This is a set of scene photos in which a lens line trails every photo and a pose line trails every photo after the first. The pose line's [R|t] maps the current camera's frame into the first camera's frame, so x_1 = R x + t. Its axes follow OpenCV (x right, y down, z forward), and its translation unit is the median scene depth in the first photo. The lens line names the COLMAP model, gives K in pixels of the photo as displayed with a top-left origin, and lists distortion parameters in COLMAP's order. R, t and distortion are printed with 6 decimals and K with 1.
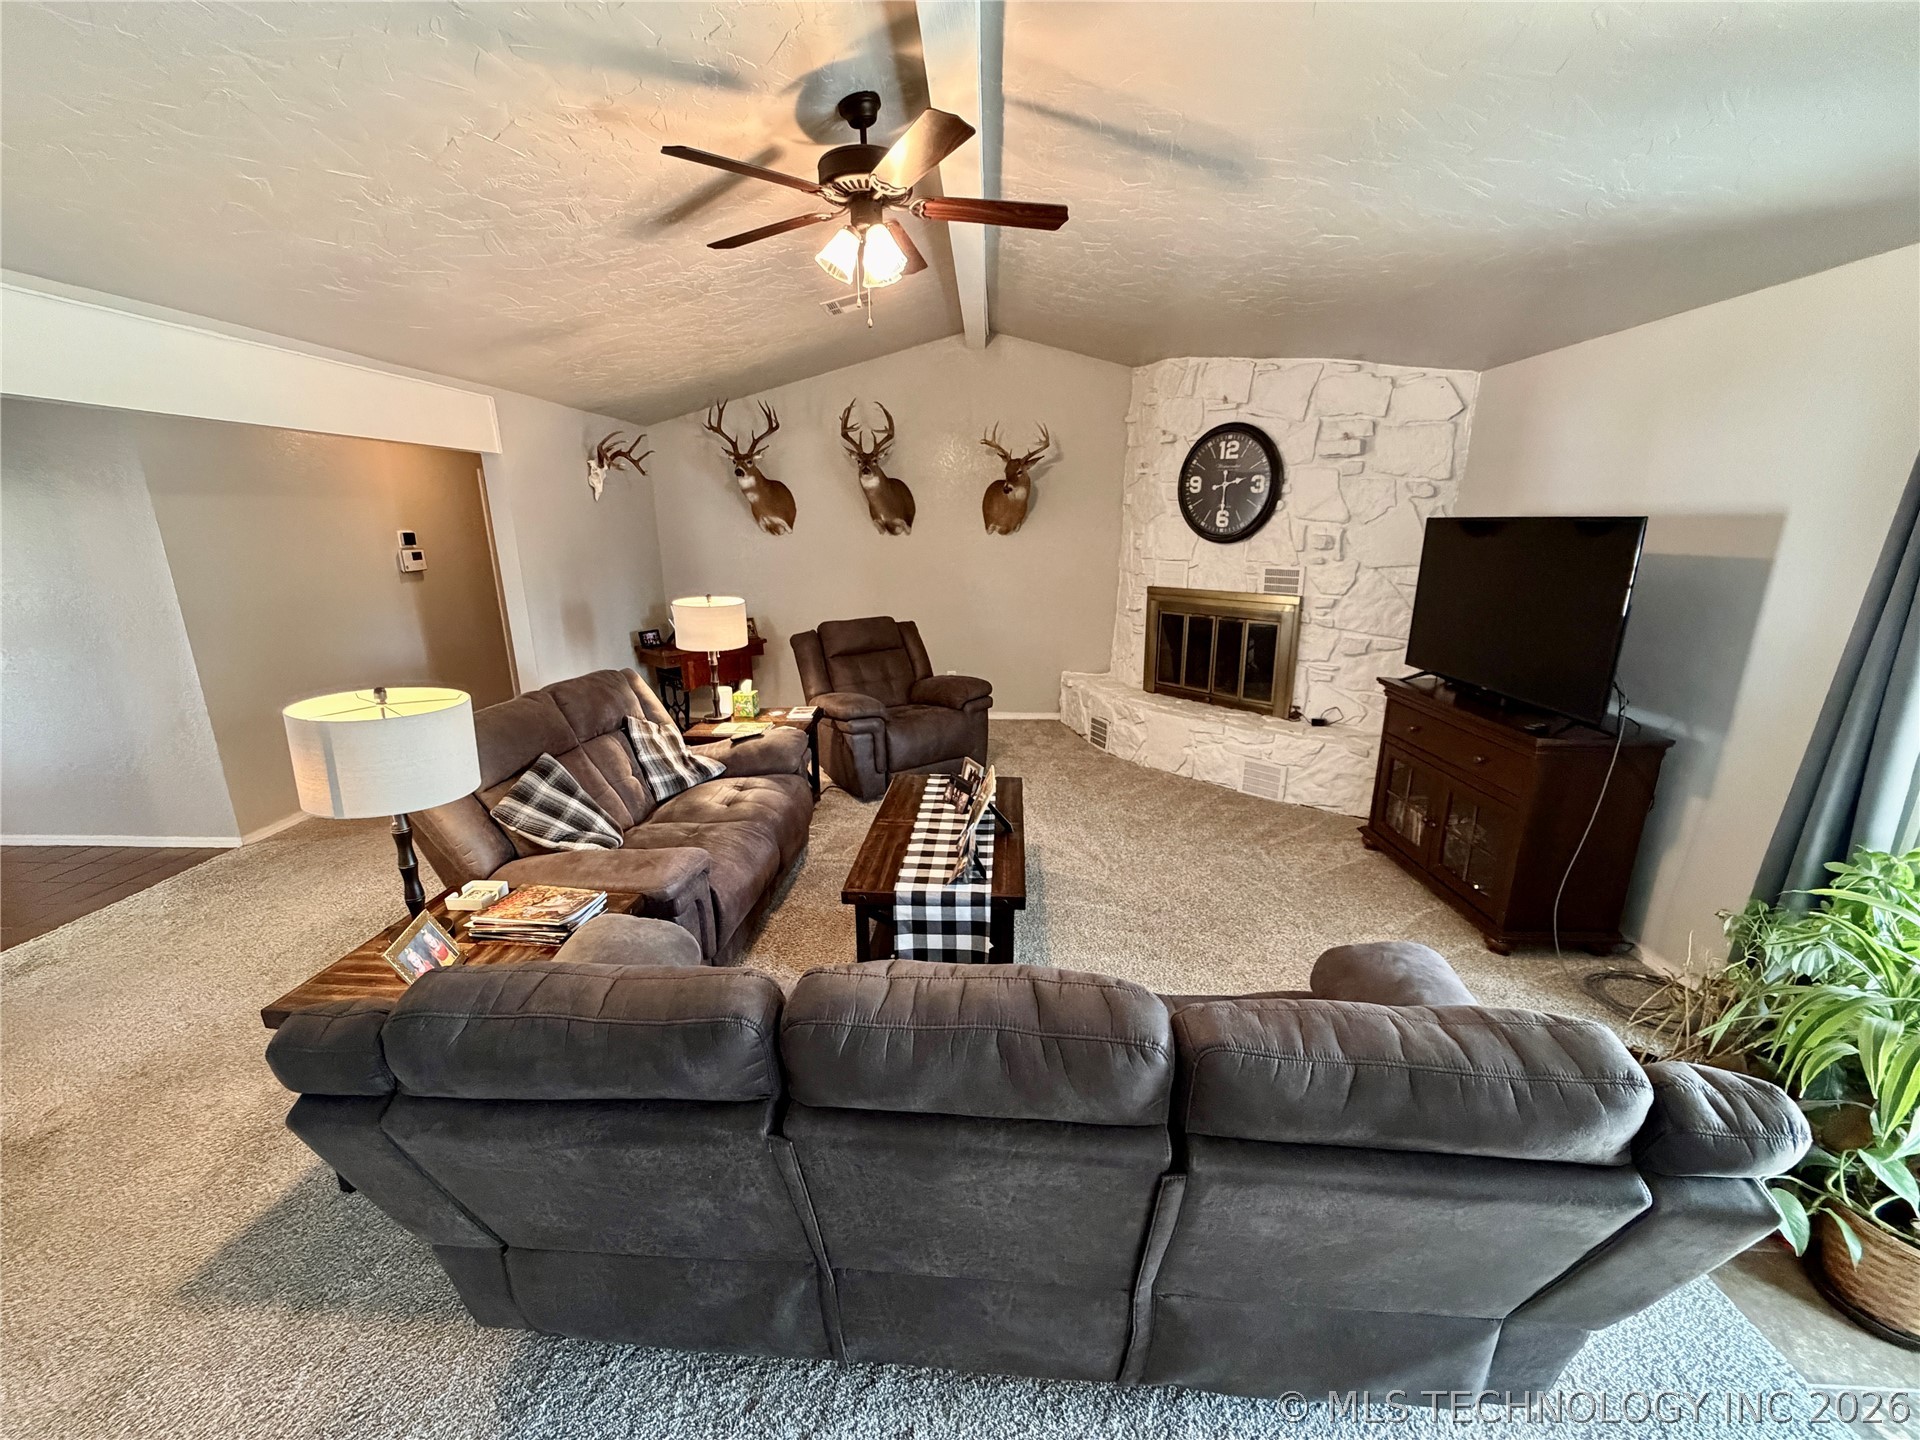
lens RADIAL K [[763.6, 0, 953.2], [0, 763.6, 720.9], [0, 0, 1]] dist [-0.001938, 0.000217]
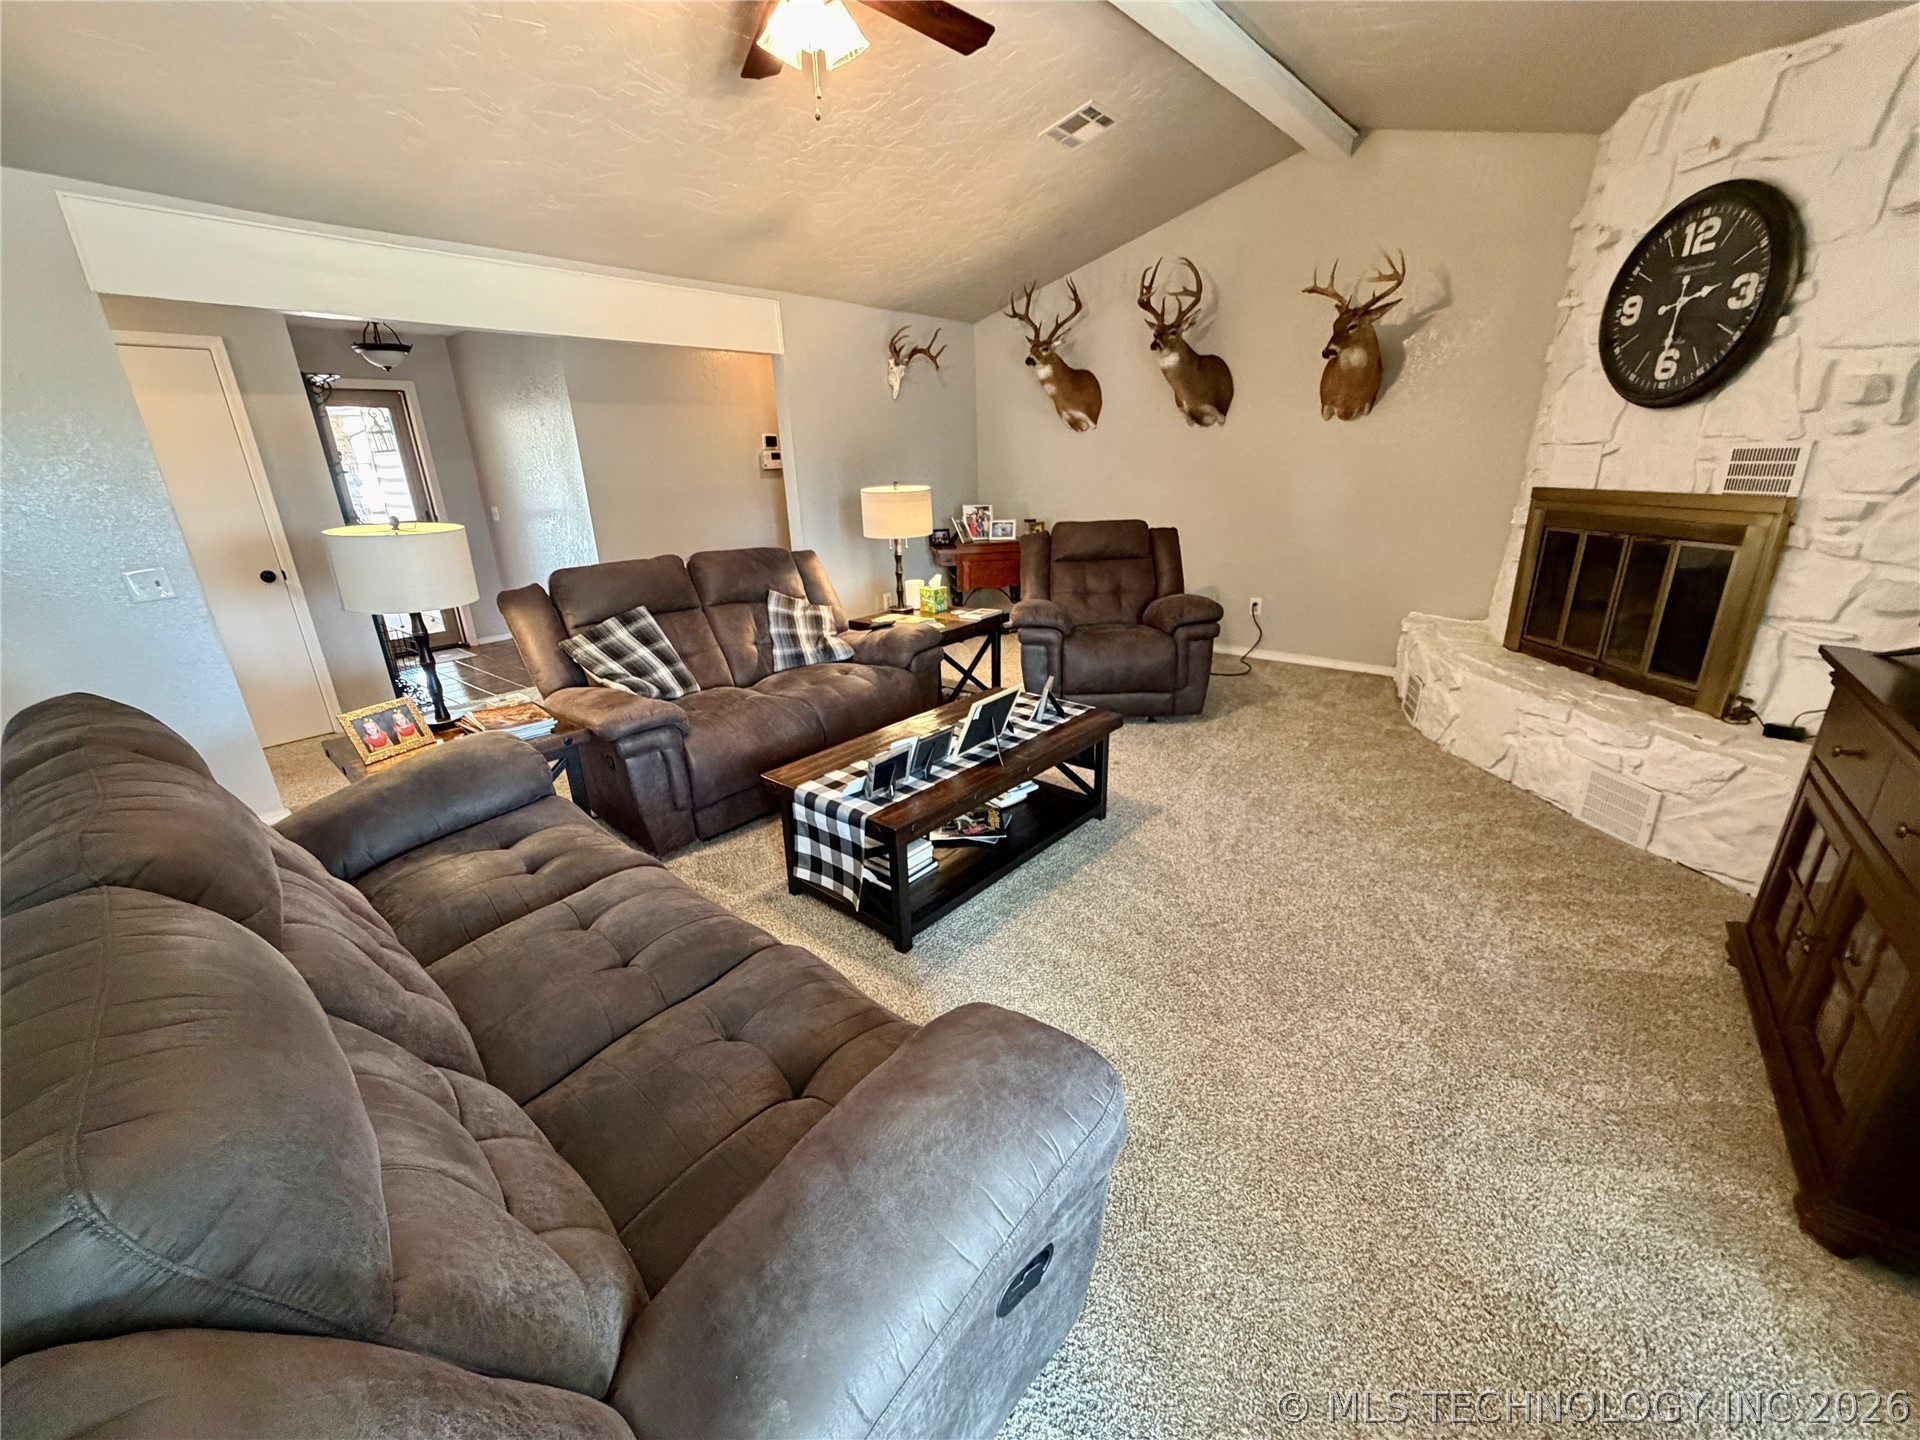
lens RADIAL K [[763.6, 0, 953.2], [0, 763.6, 720.9], [0, 0, 1]] dist [-0.001938, 0.000217]
pose [[0.799169, 0.181801, -0.572954, 0.307801], [-0.131134, 0.982938, 0.128982, 0.001622], [0.586628, -0.027945, 0.809374, 0.199106]]
